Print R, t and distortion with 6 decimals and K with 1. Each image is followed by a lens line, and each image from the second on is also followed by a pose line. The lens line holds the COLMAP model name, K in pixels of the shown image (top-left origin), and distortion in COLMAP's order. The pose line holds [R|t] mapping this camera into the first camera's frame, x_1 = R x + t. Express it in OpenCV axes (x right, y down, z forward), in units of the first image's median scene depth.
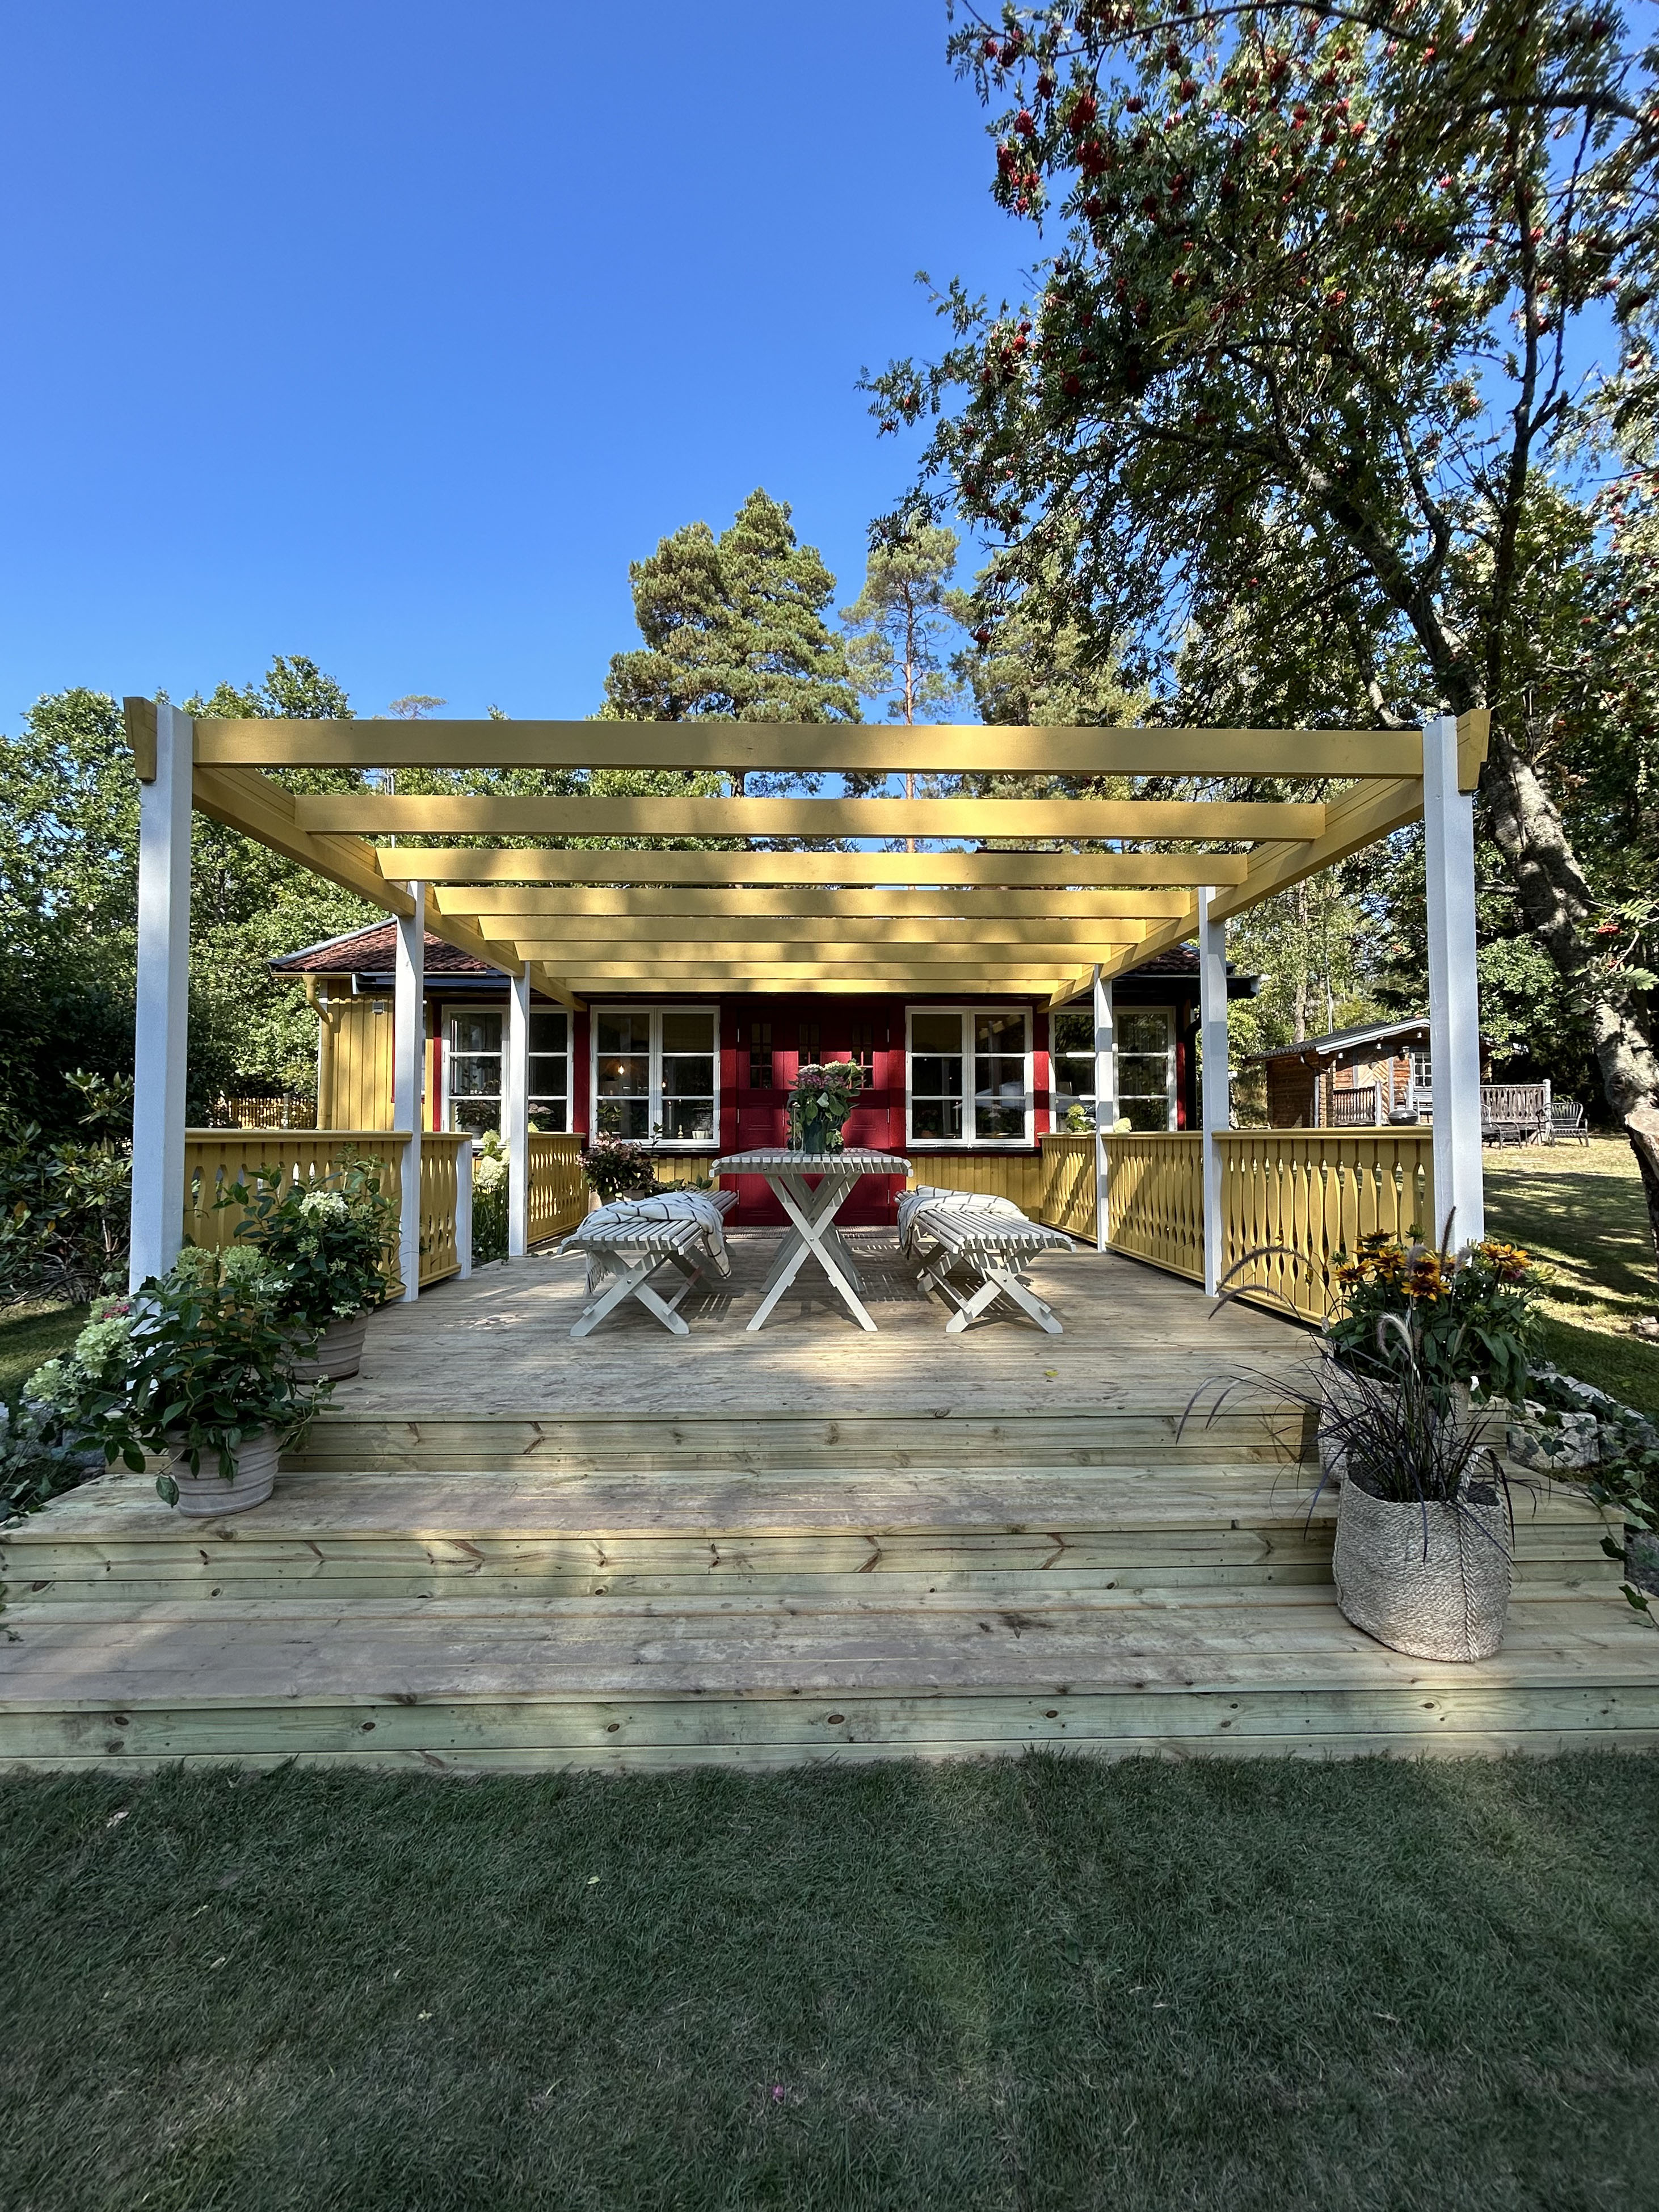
lens RADIAL K [[929.3, 0, 828.7], [0, 929.3, 1099.3], [0, 0, 1]] dist [0.000760, 0.000464]
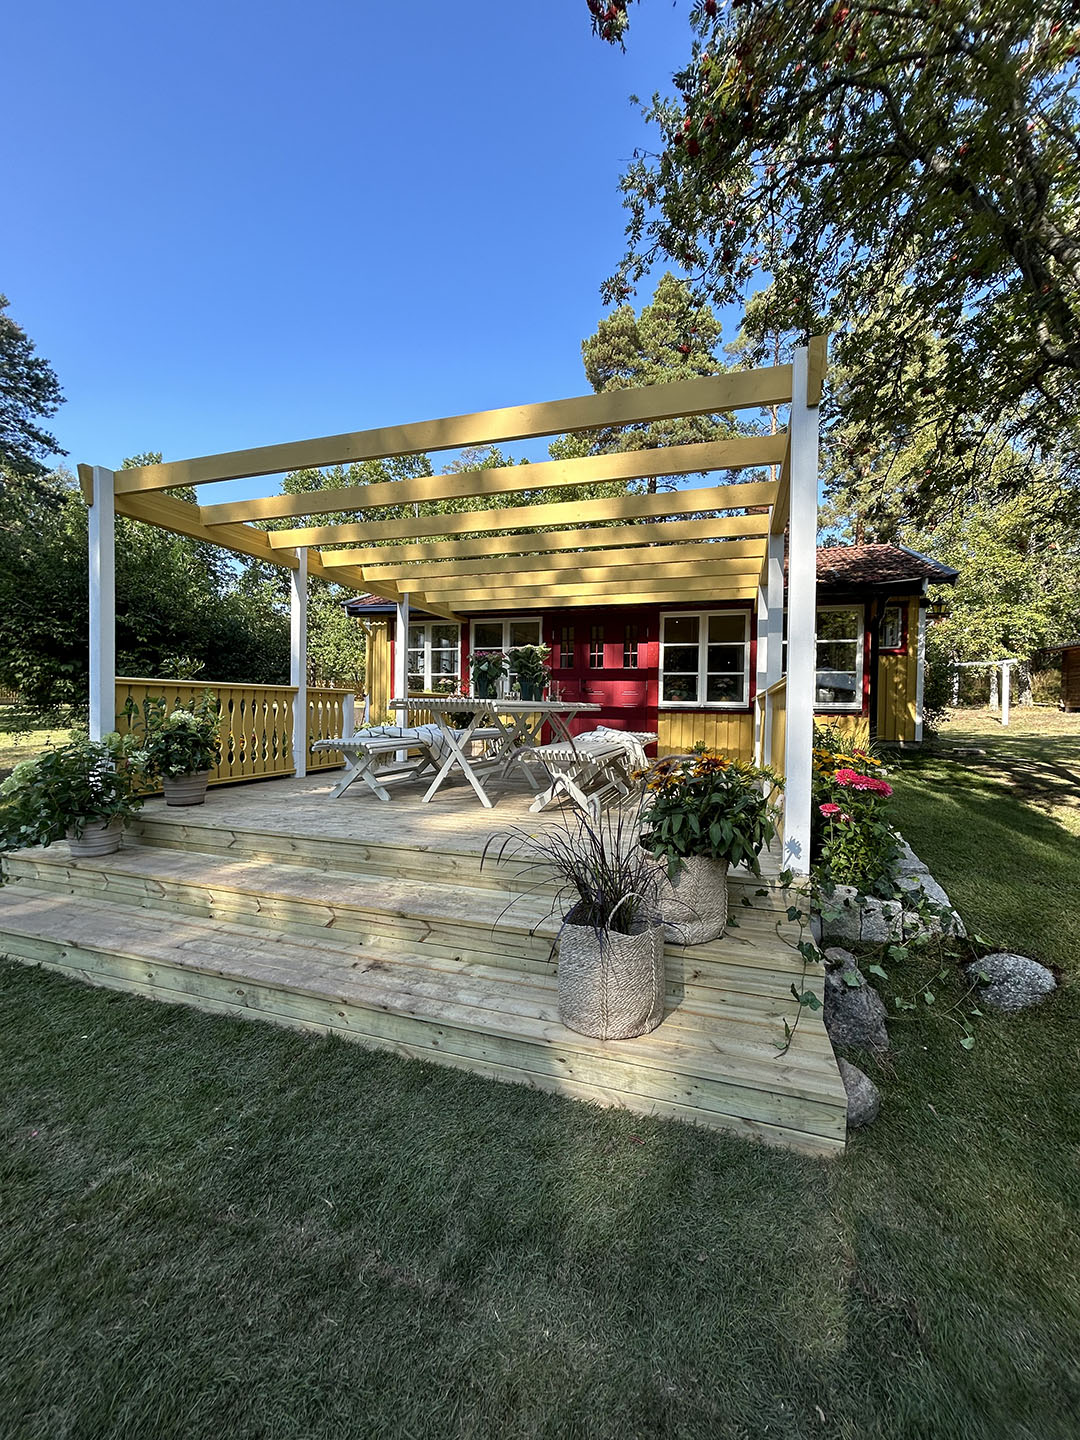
lens RADIAL K [[581.8, 0, 537.9], [0, 581.8, 720.5], [0, 0, 1]] dist [-0.007440, 0.007741]
pose [[0.940187, 0.024166, -0.339800, 0.222602], [-0.003282, 0.998077, 0.061901, 0.016618], [0.340642, -0.057083, 0.938459, 0.041450]]
